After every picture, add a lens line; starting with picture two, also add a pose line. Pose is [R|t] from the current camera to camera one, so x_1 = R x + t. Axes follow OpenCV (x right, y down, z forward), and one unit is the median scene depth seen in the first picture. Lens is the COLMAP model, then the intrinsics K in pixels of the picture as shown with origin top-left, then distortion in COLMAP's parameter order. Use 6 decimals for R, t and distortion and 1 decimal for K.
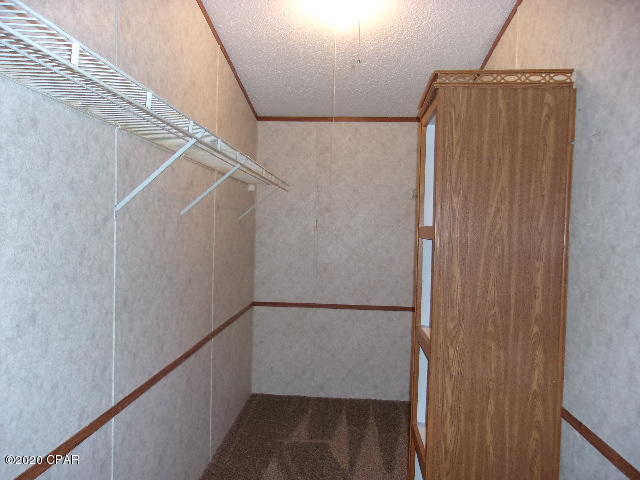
lens RADIAL K [[493.4, 0, 329.5], [0, 493.4, 244.2], [0, 0, 1]] dist [-0.004199, 0.004608]
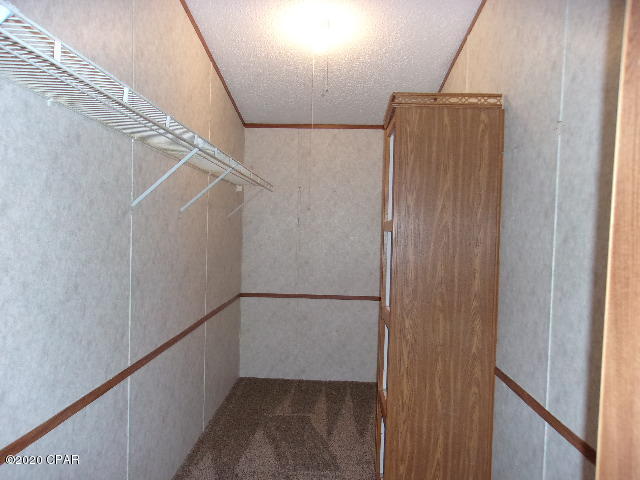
lens RADIAL K [[493.4, 0, 329.5], [0, 493.4, 244.2], [0, 0, 1]] dist [-0.004199, 0.004608]
pose [[0.999502, -0.000678, 0.031545, 0.016720], [0.000759, 0.999996, -0.002569, 0.026457], [-0.031543, 0.002591, 0.999499, -0.216616]]
